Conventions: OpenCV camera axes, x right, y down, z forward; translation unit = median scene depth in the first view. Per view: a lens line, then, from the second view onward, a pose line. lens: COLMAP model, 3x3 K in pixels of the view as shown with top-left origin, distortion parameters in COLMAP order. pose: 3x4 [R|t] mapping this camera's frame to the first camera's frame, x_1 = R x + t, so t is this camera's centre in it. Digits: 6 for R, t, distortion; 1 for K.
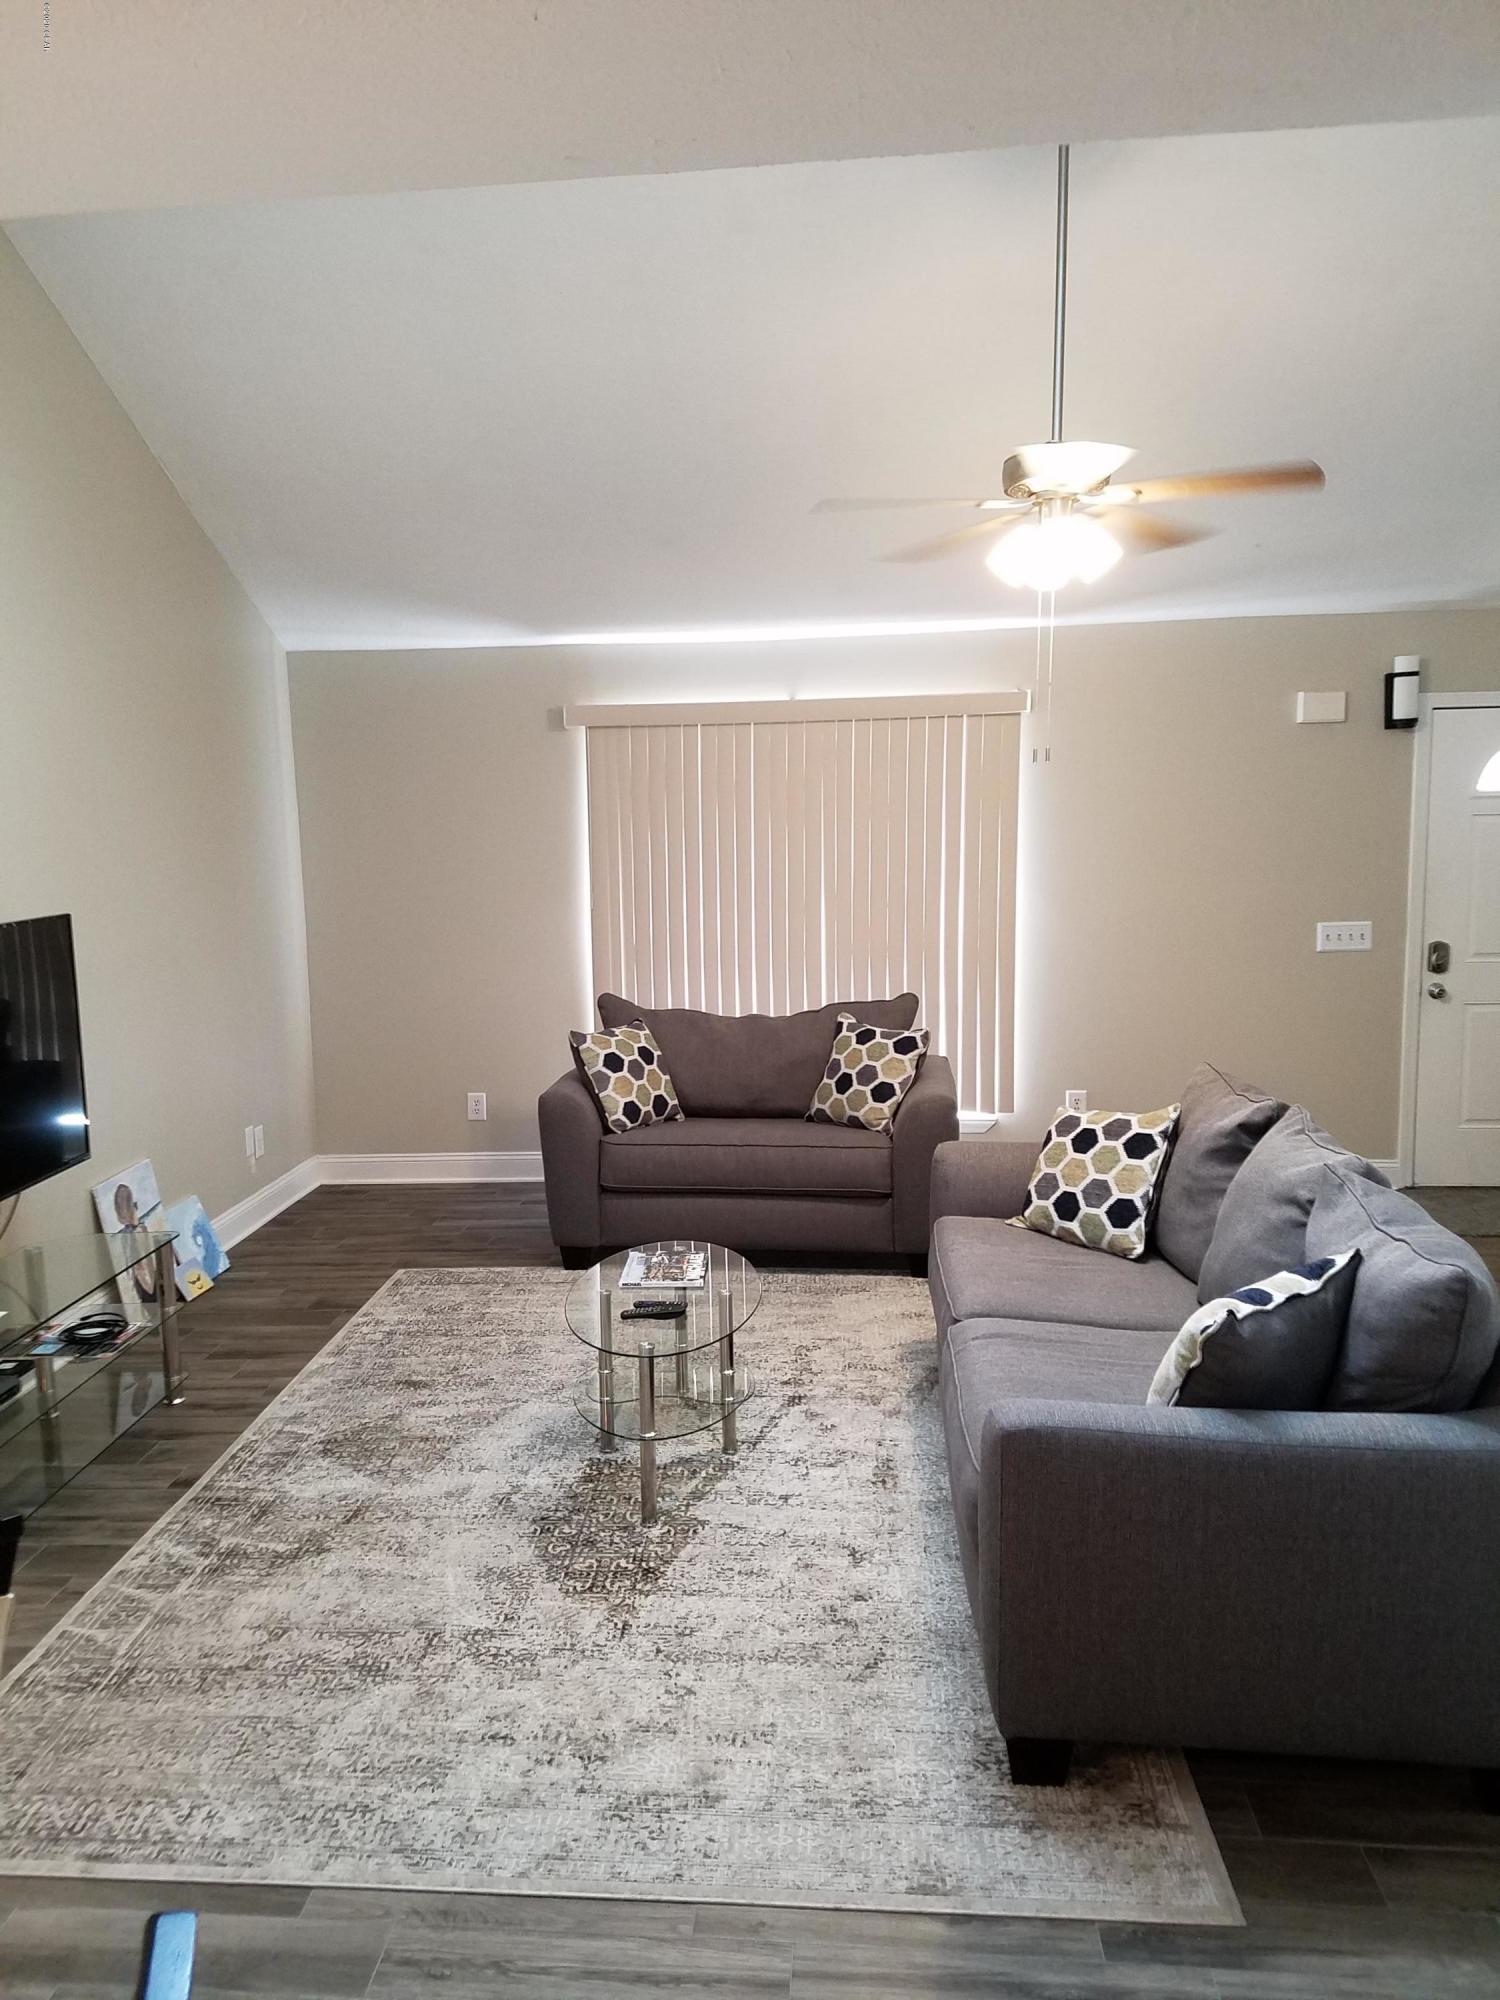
lens RADIAL K [[1518.5, 0, 719.9], [0, 1518.5, 1009.4], [0, 0, 1]] dist [0.223520, -0.338205]
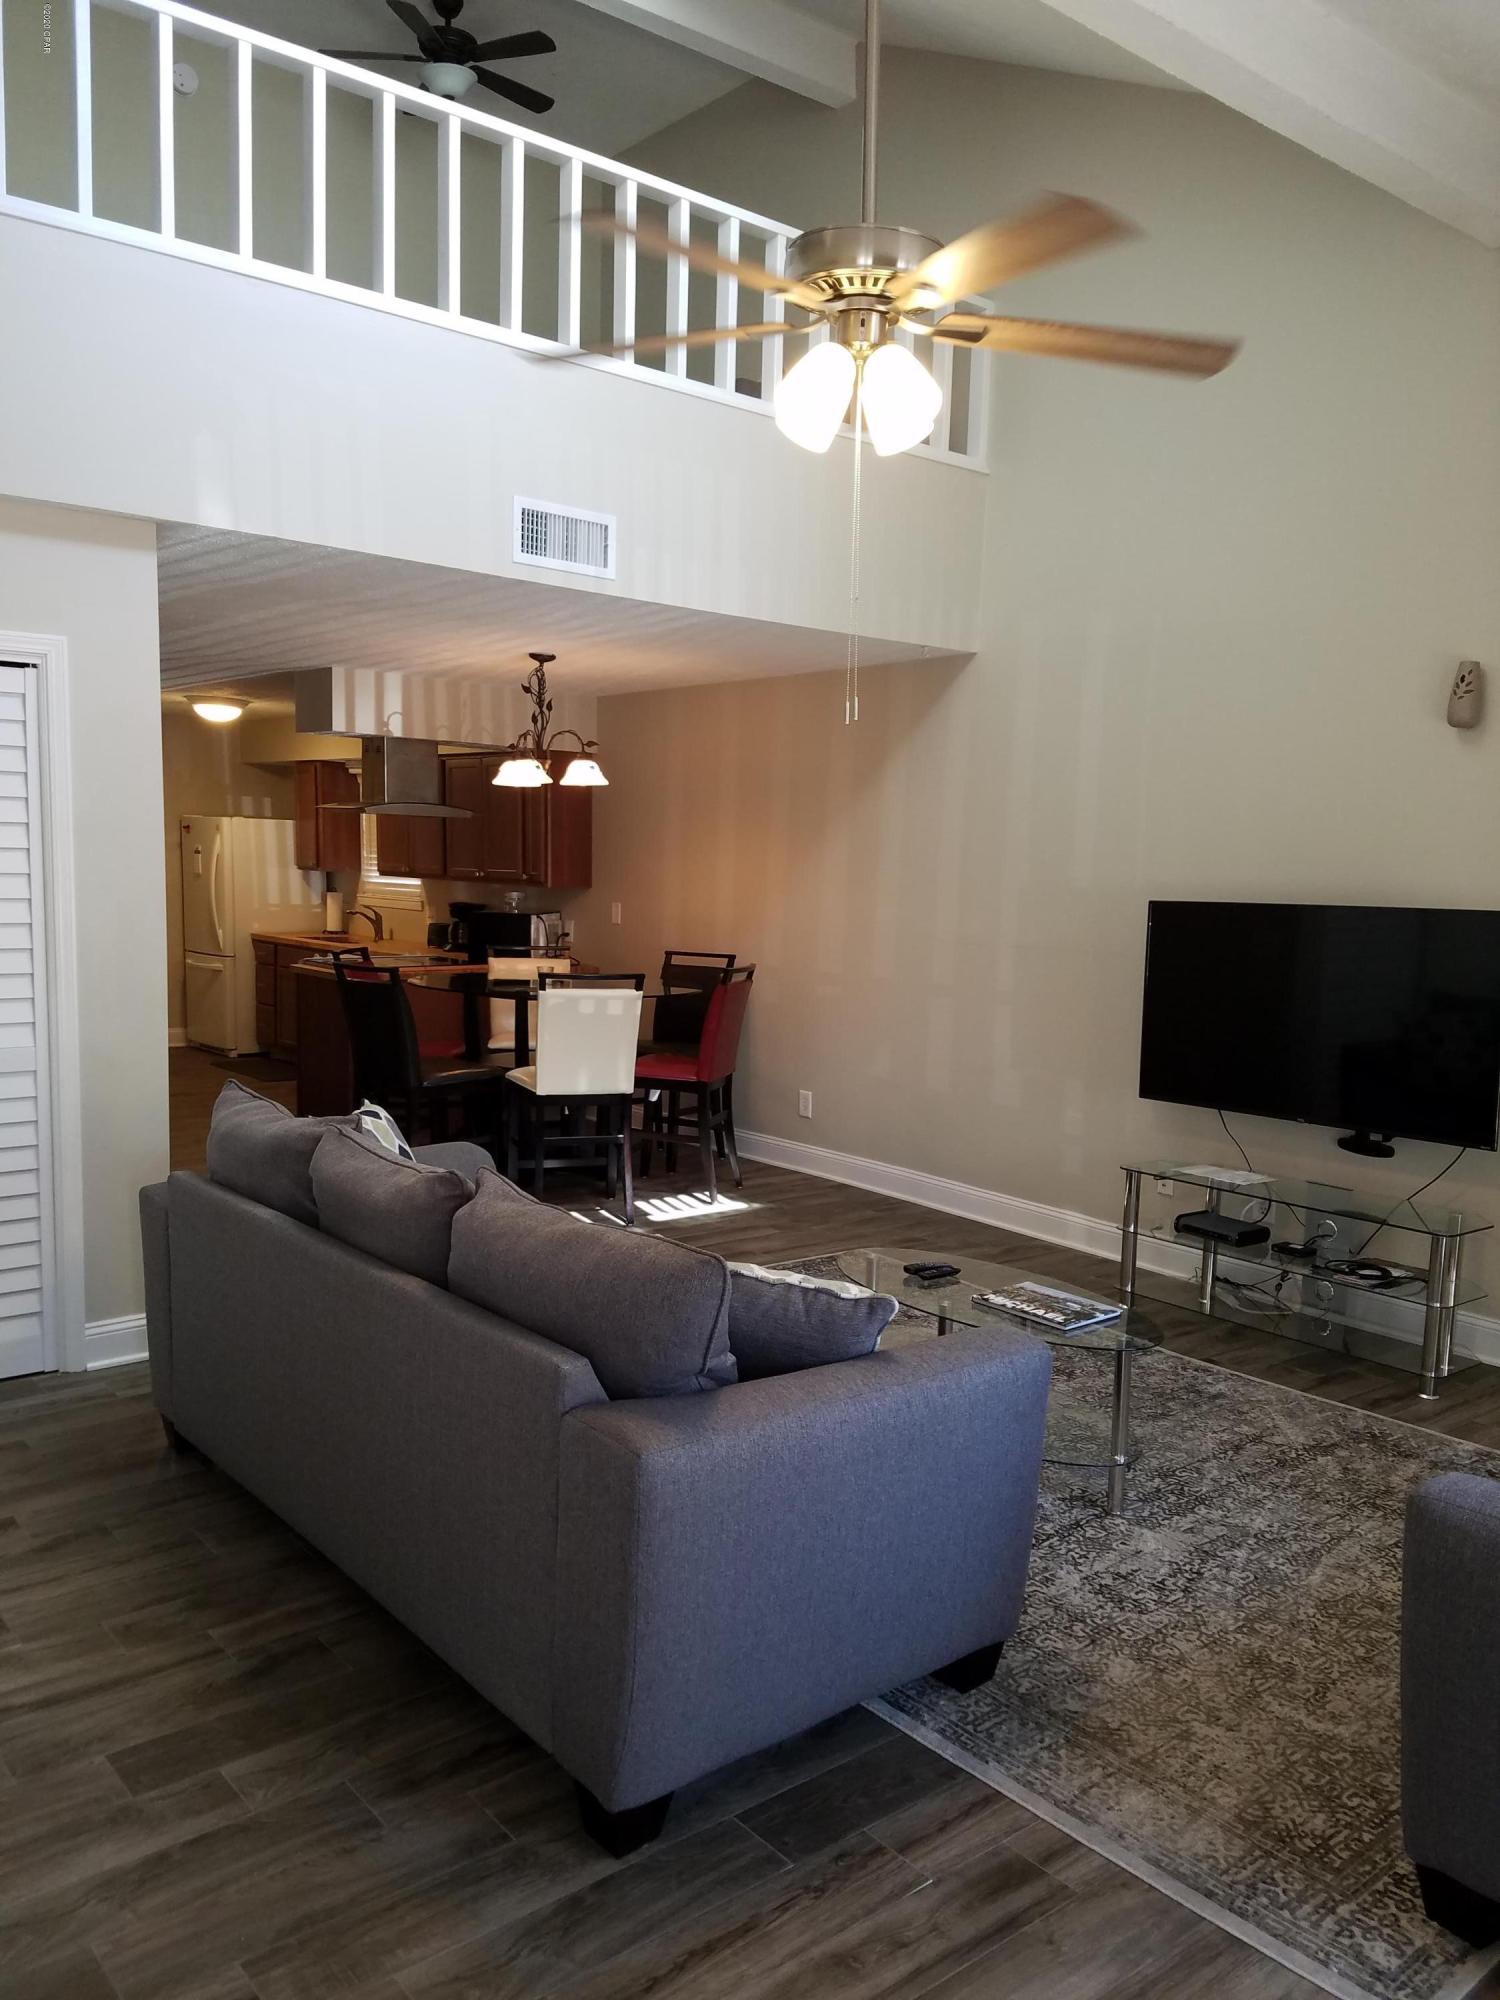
lens RADIAL K [[1518.5, 0, 719.9], [0, 1518.5, 1009.4], [0, 0, 1]] dist [0.223520, -0.338205]
pose [[-0.720955, 0.074694, -0.688945, 0.577414], [-0.096702, 0.973603, 0.206751, -0.137675], [0.686202, 0.215681, -0.694701, 1.169214]]
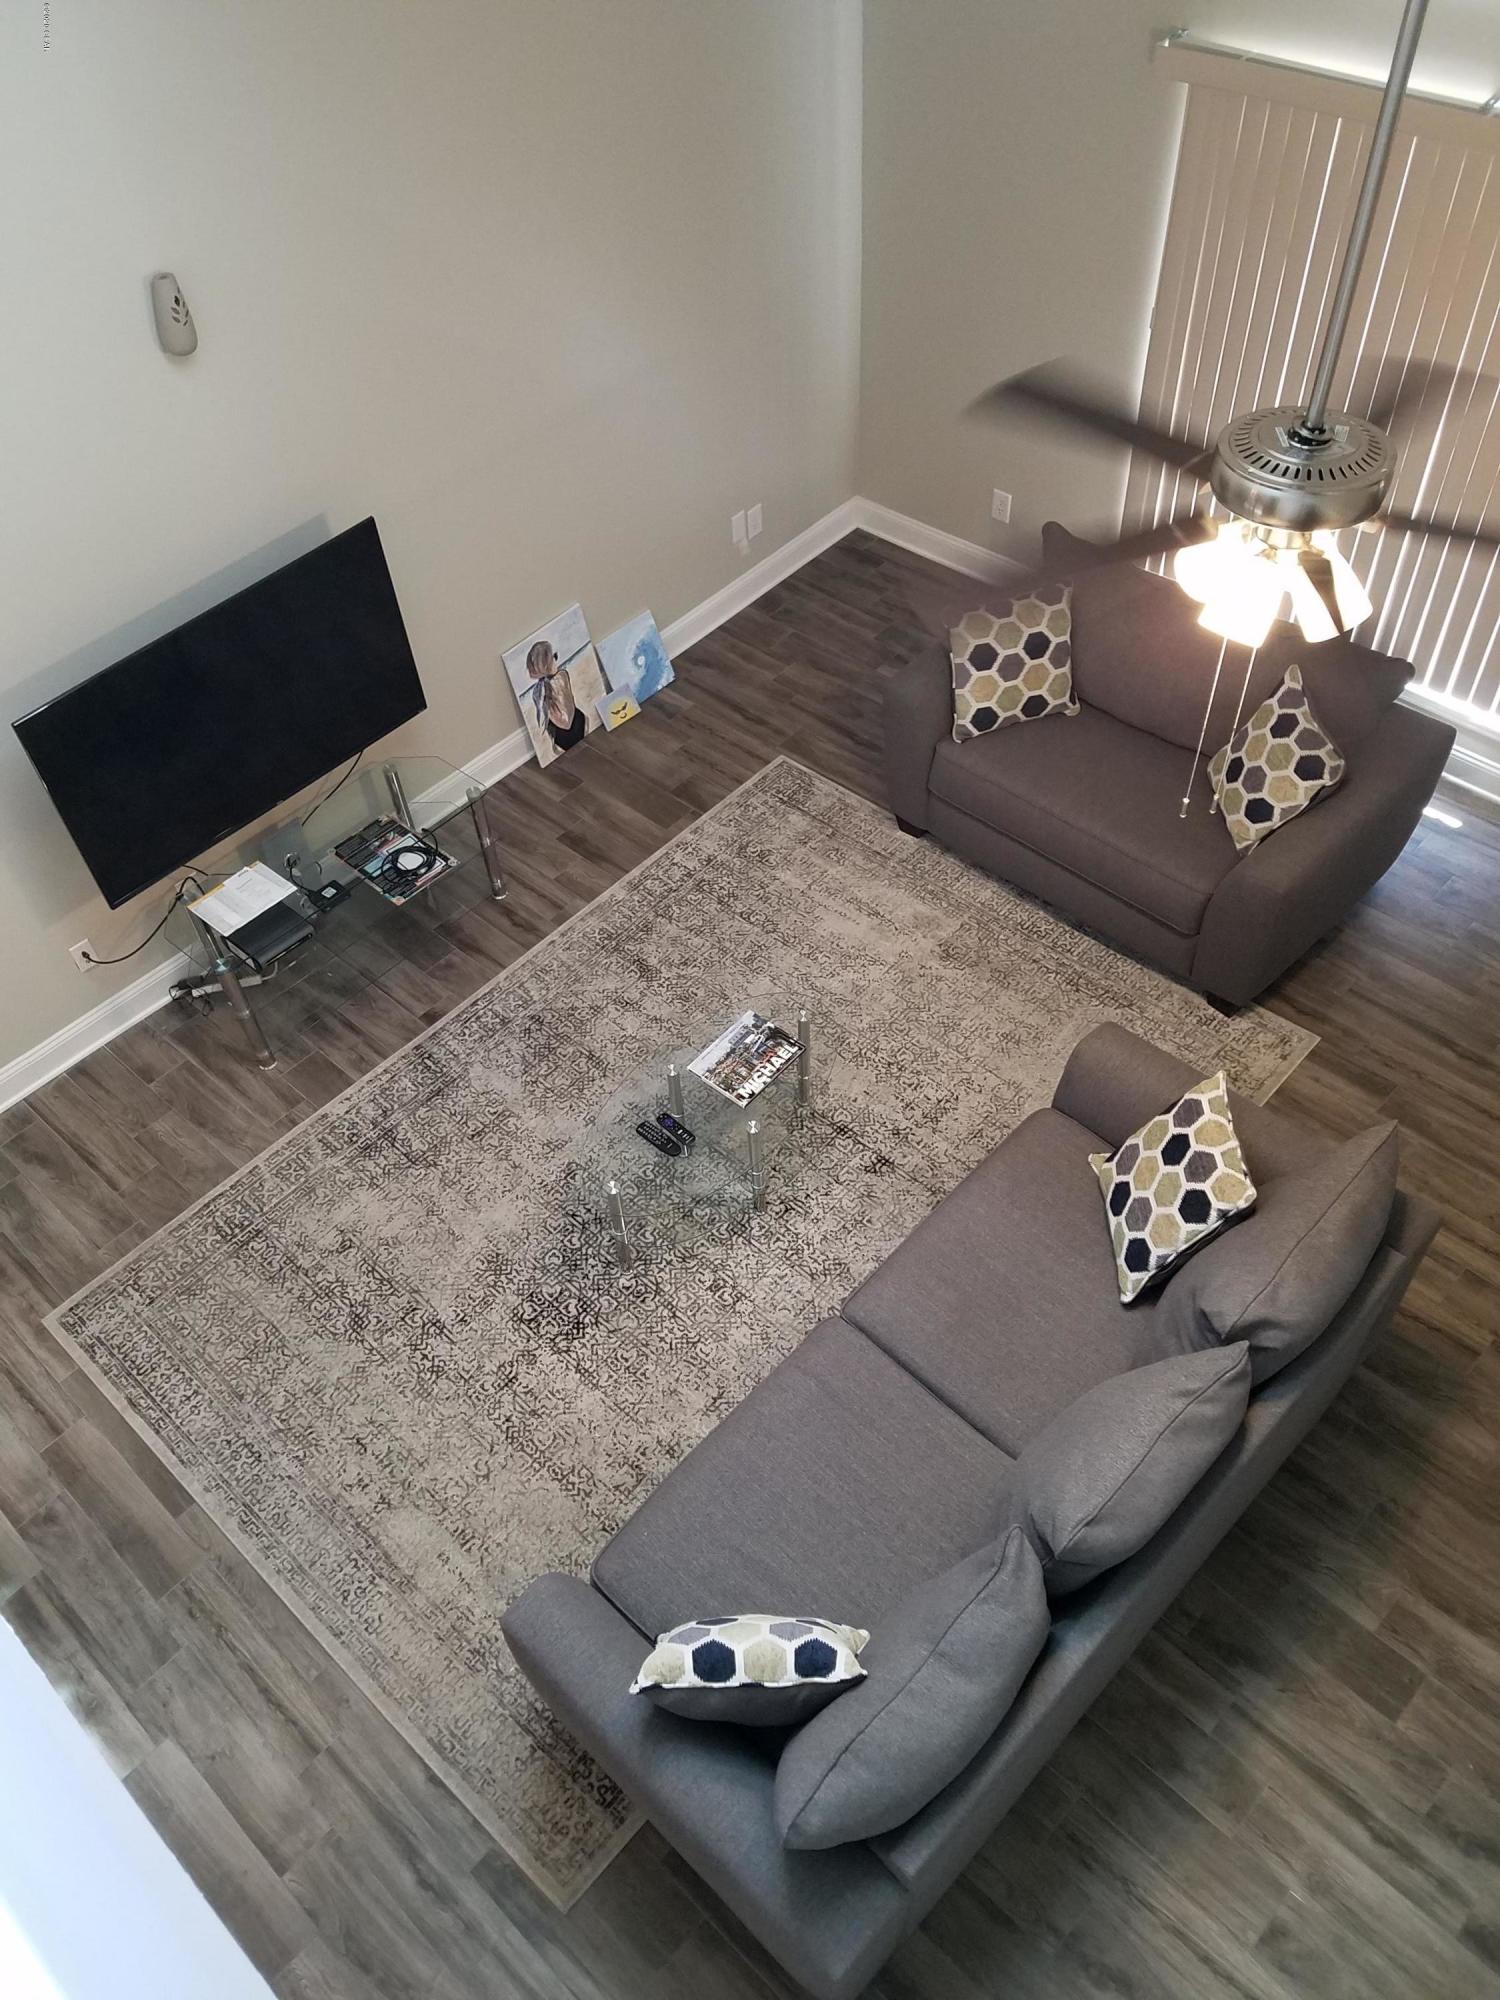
lens RADIAL K [[1552.3, 0, 703.0], [0, 1552.3, 986.4], [0, 0, 1]] dist [0.237748, -0.323774]
pose [[0.773241, 0.453644, -0.443064, 0.322006], [-0.022069, 0.717544, 0.696164, -0.501672], [0.633729, -0.528524, 0.564845, 0.308408]]
